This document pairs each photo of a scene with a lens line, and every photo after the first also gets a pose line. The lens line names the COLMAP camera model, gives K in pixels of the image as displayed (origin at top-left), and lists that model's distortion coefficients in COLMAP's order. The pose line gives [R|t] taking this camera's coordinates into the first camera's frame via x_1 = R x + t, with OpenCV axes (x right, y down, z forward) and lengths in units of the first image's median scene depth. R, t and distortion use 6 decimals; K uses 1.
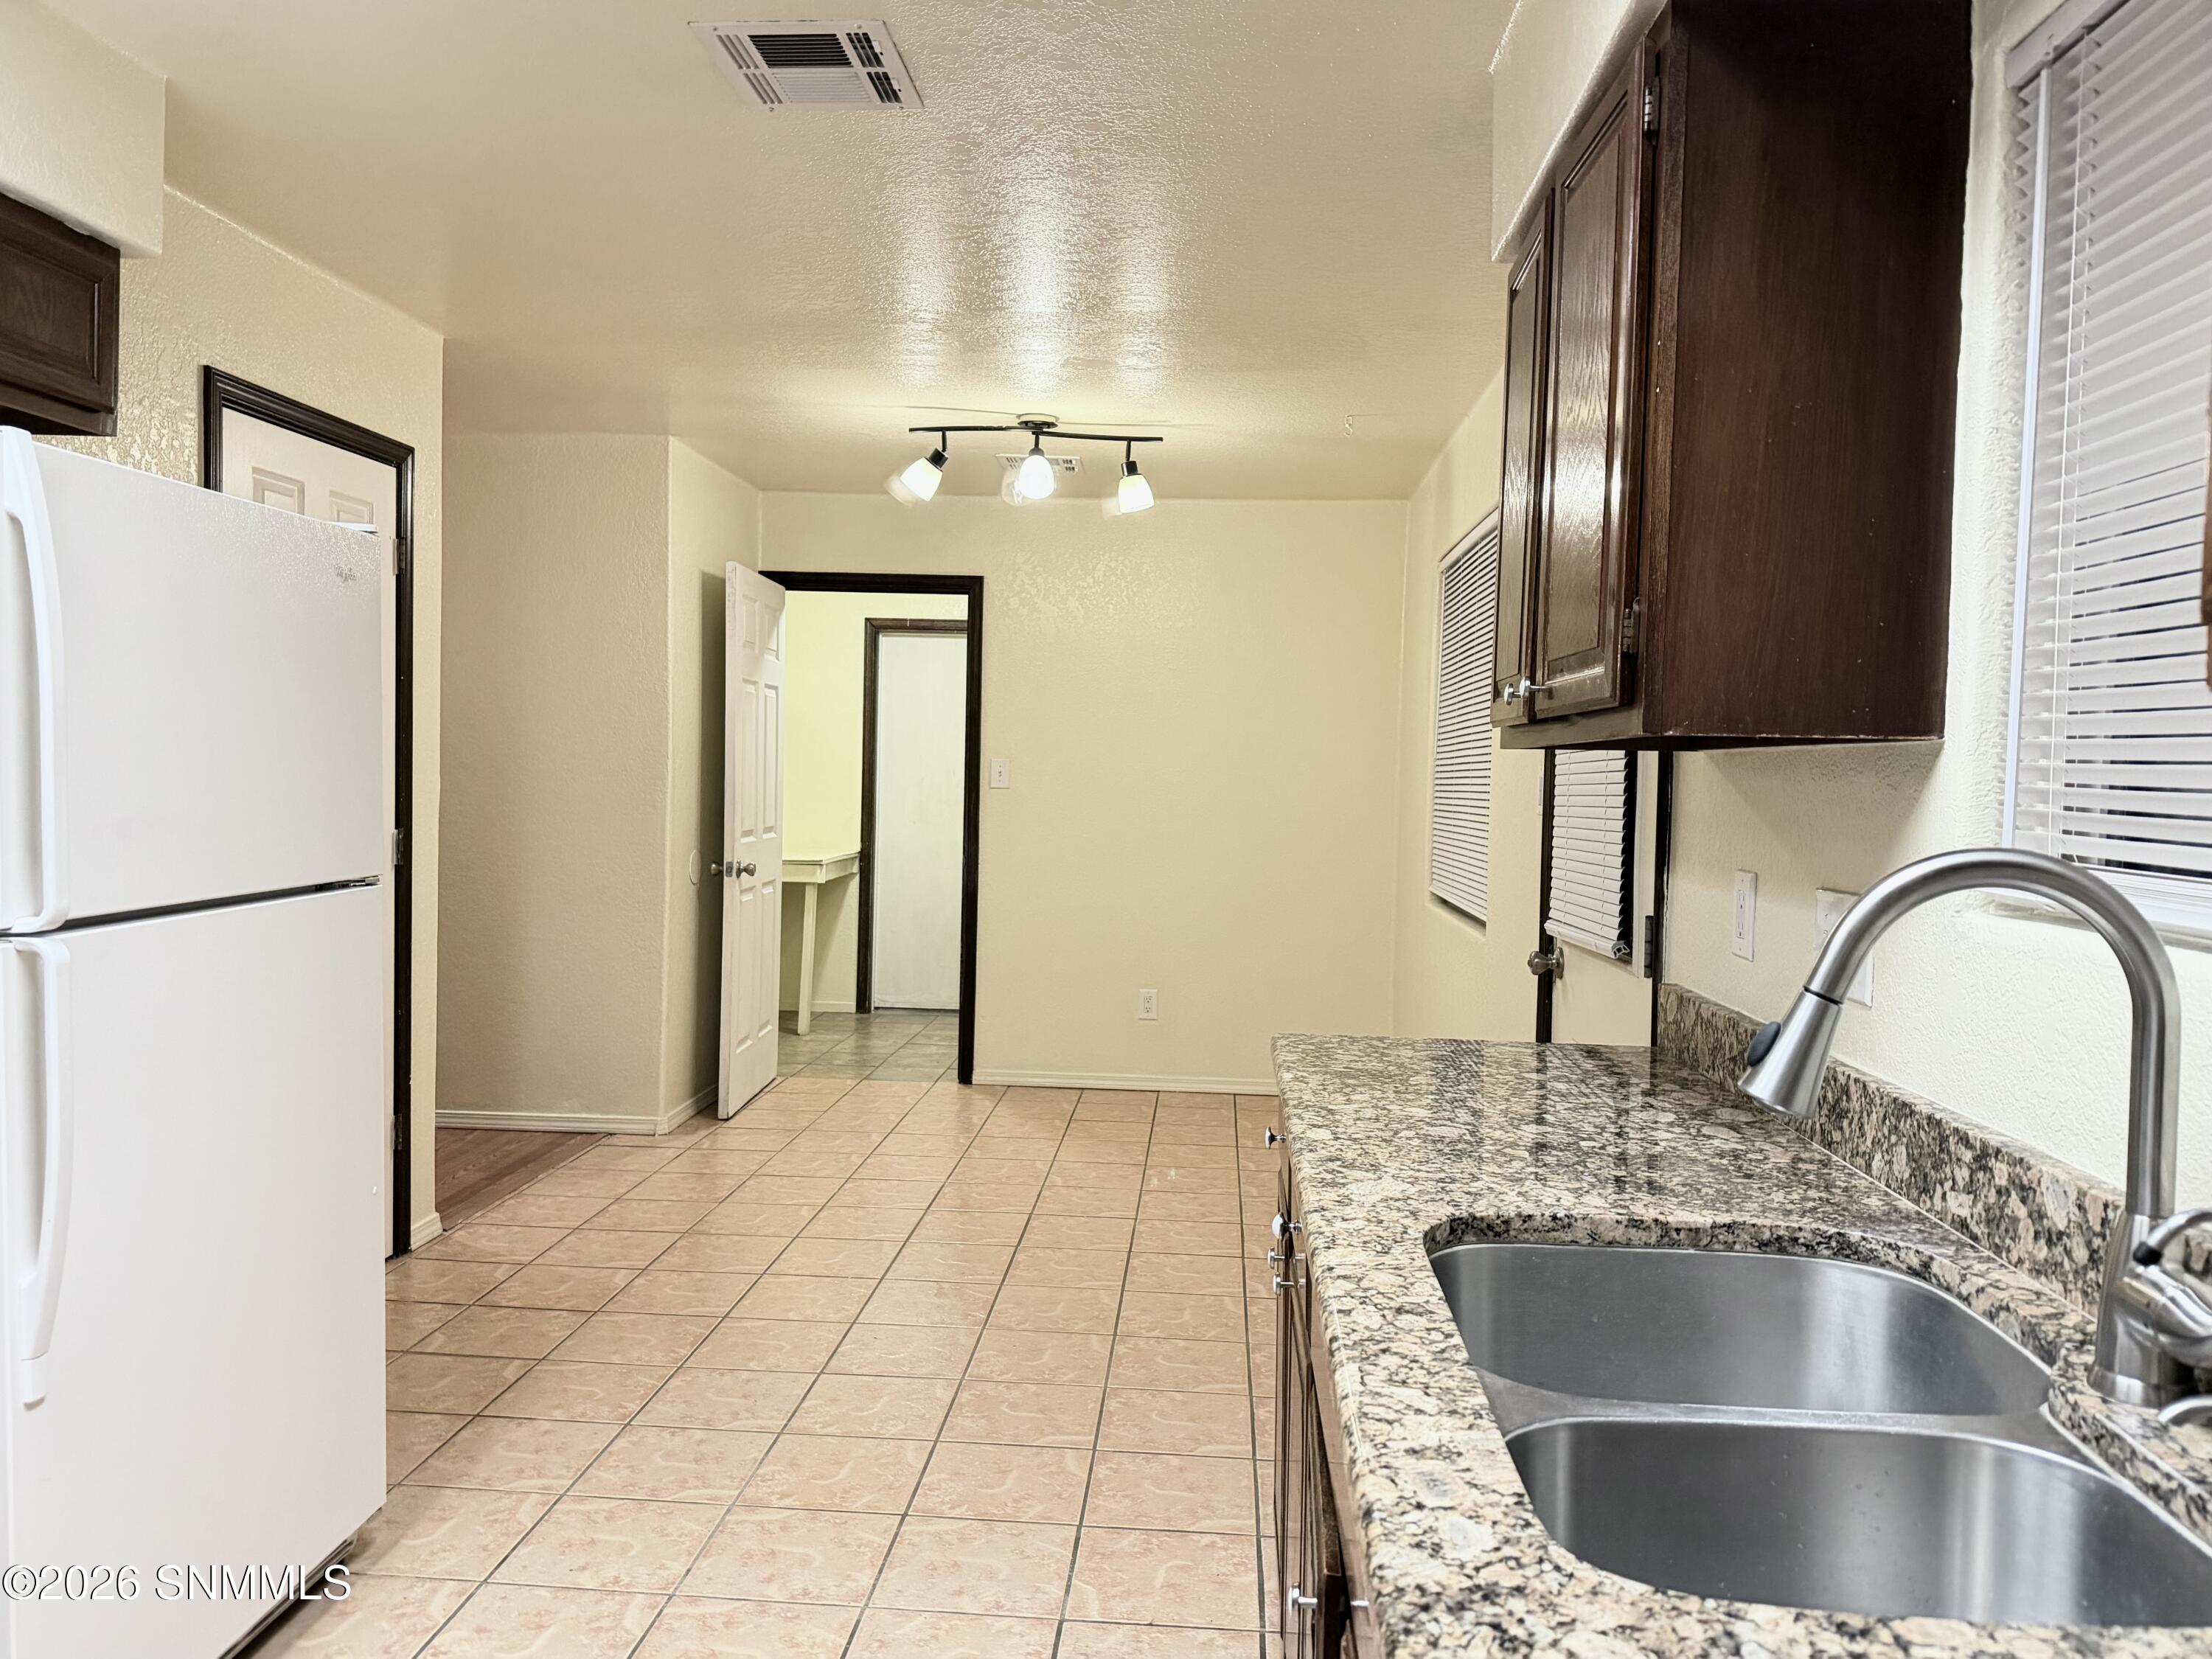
lens RADIAL K [[1554.3, 0, 1095.2], [0, 1554.3, 834.1], [0, 0, 1]] dist [0.050212, -0.063897]
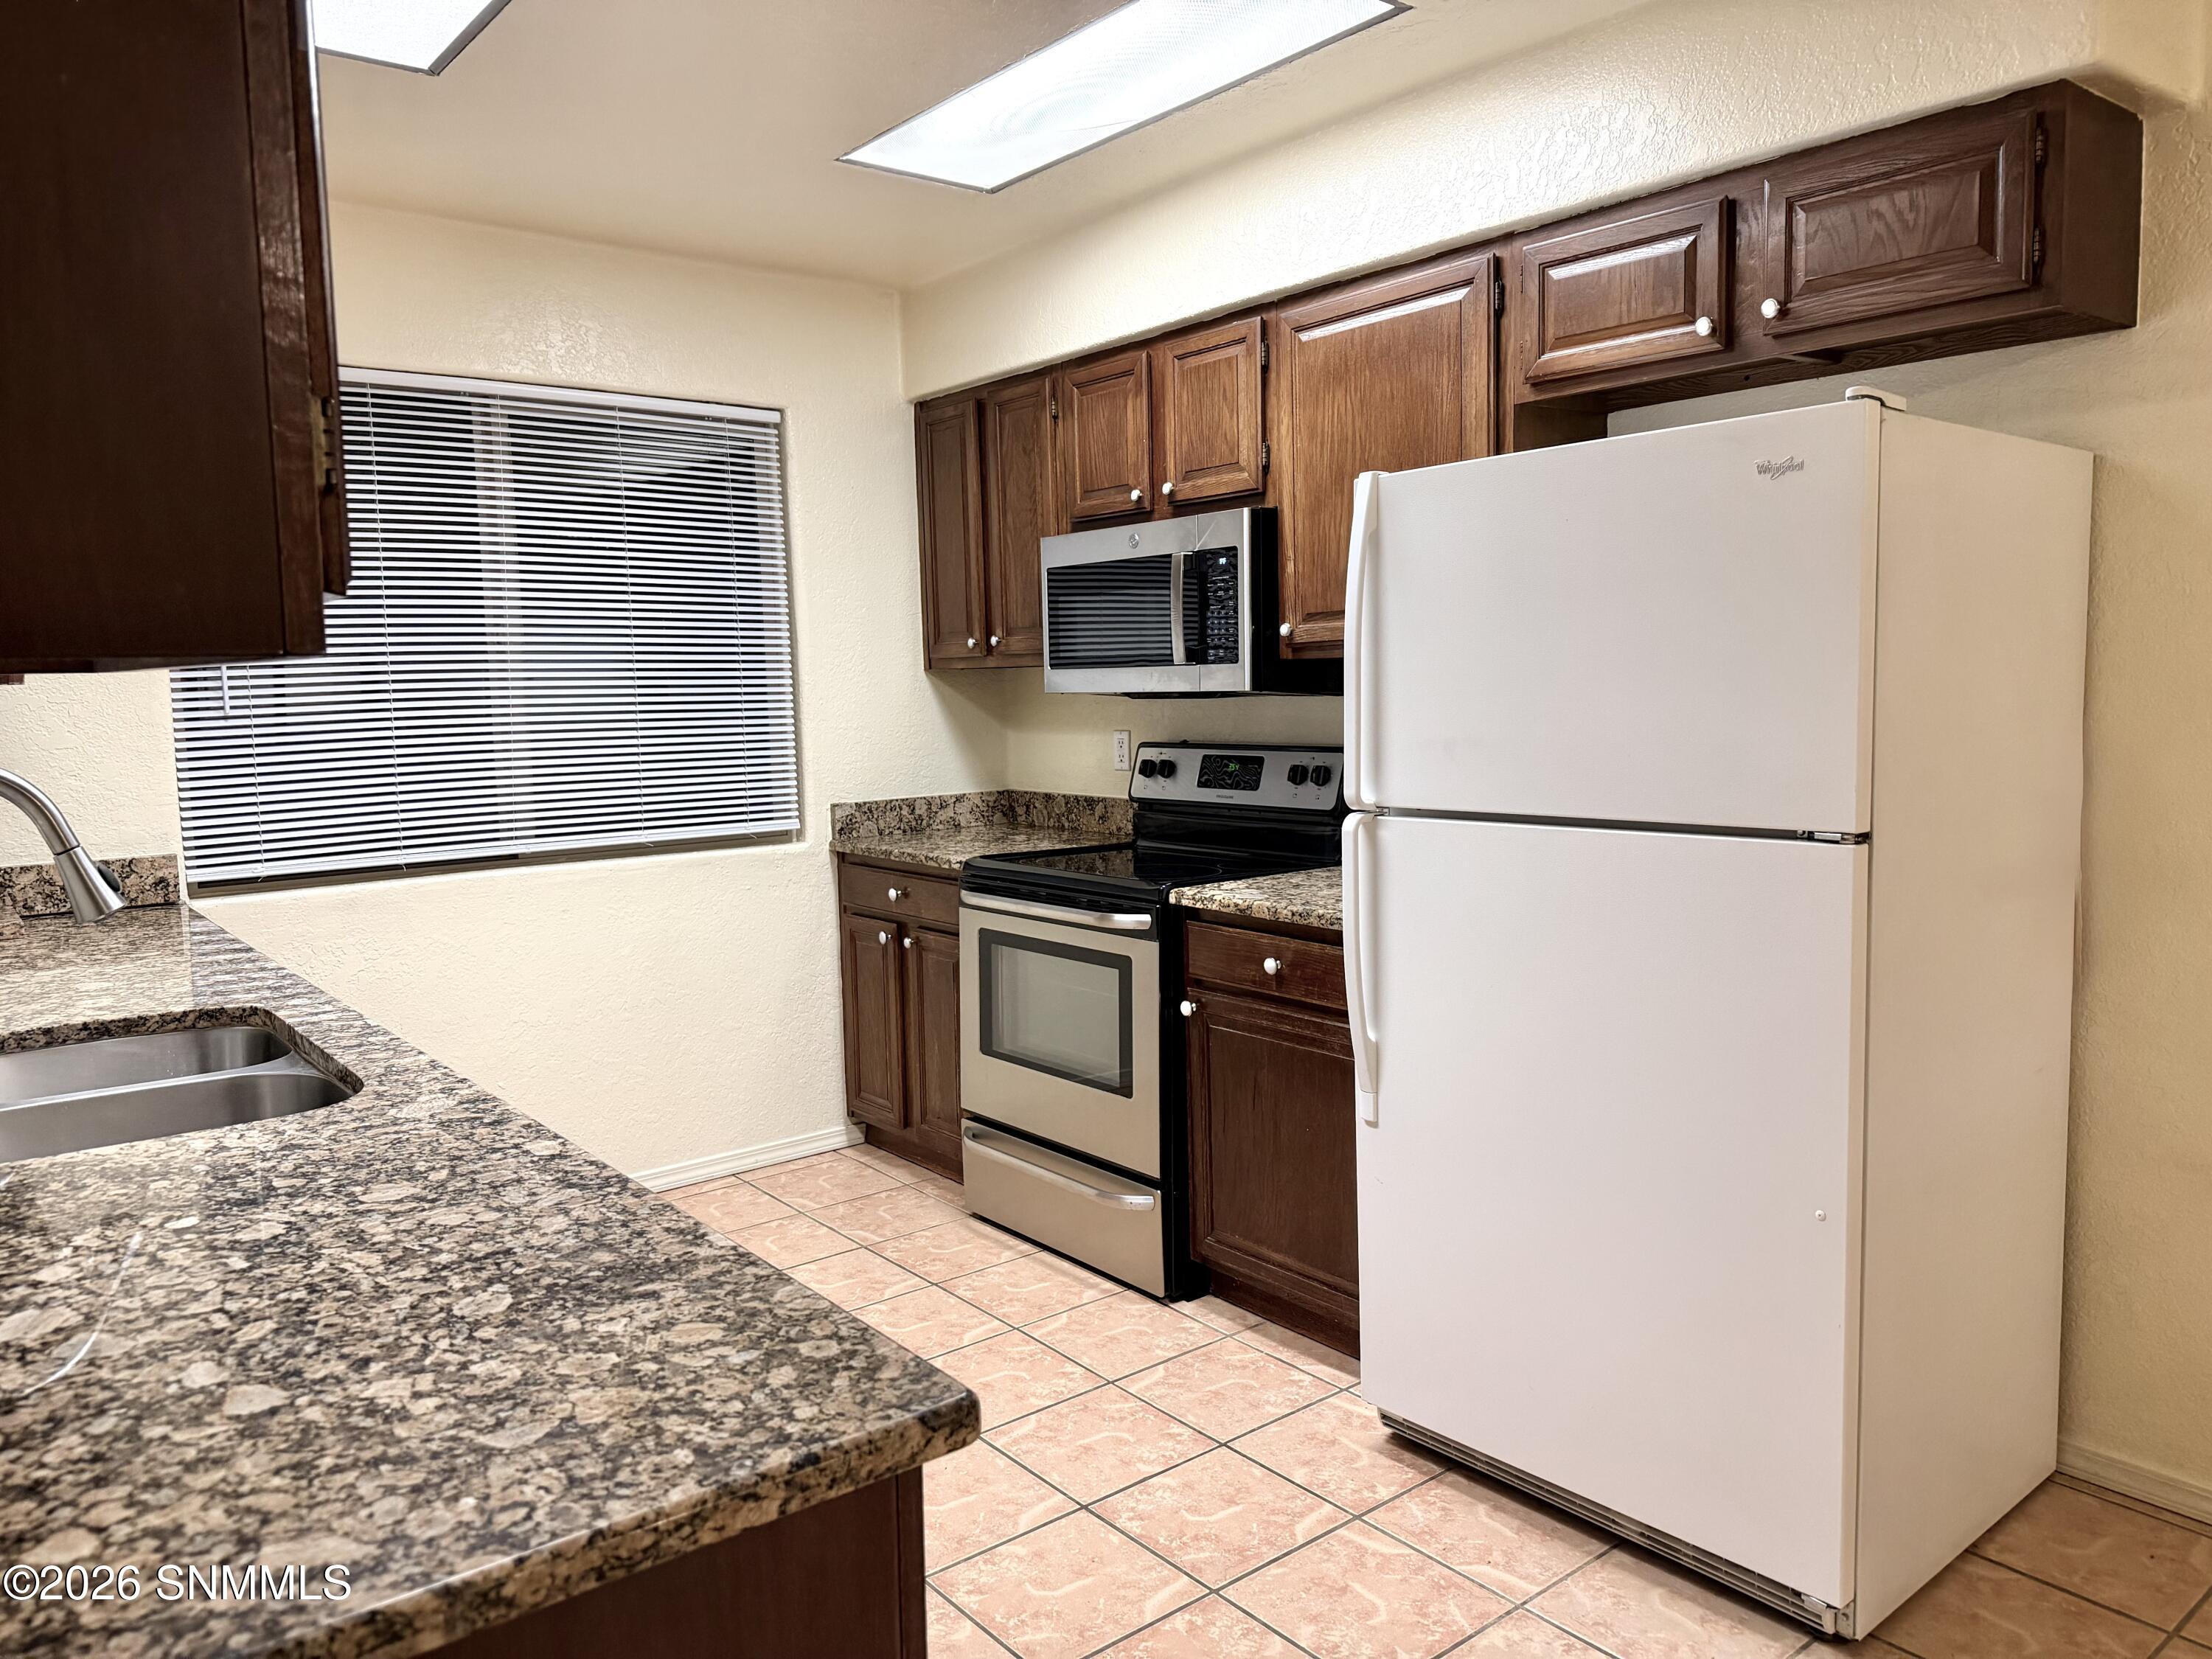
lens RADIAL K [[1554.3, 0, 1093.9], [0, 1554.3, 828.6], [0, 0, 1]] dist [0.050212, -0.063897]
pose [[-0.731631, 0.066958, -0.678404, 0.479232], [-0.019636, 0.992682, 0.119153, -0.085076], [0.681418, 0.100498, -0.724962, 1.764521]]
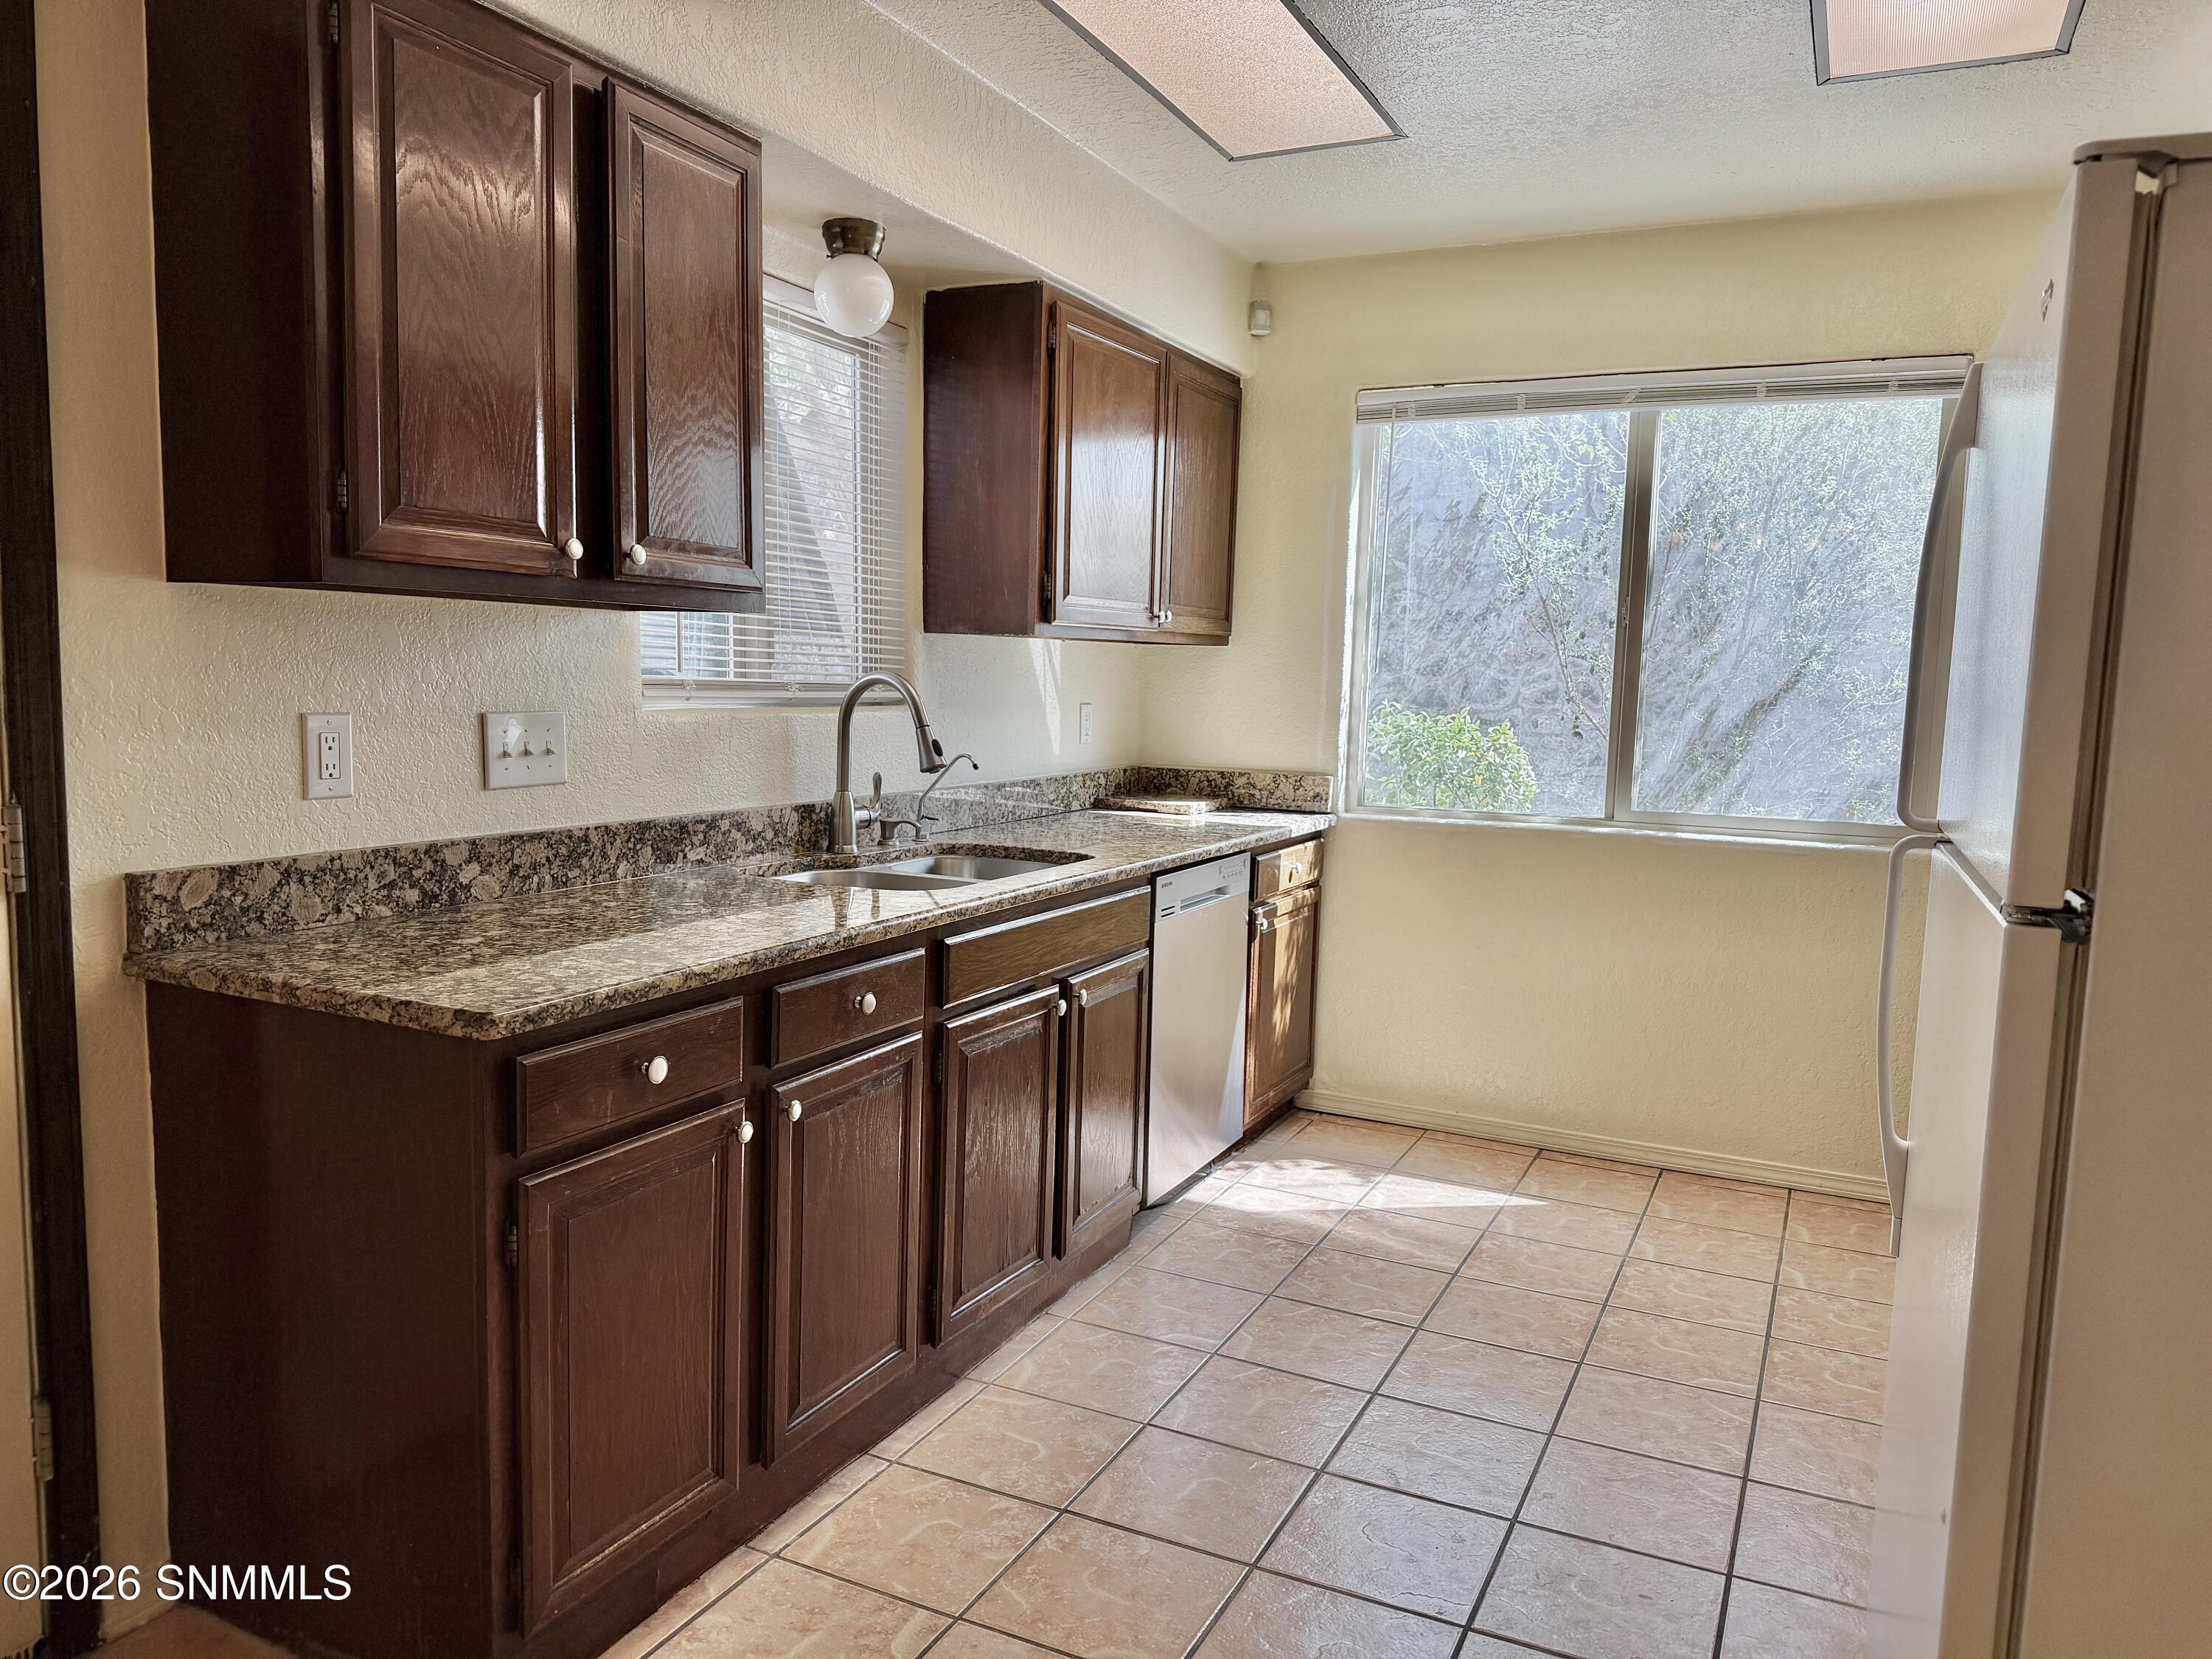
lens RADIAL K [[1554.3, 0, 1090.0], [0, 1554.3, 834.0], [0, 0, 1]] dist [0.050212, -0.063897]
pose [[-0.925679, -0.077955, 0.370192, -0.503400], [-0.023732, 0.988578, 0.148831, -0.078076], [-0.377566, 0.128985, -0.916955, 2.063858]]
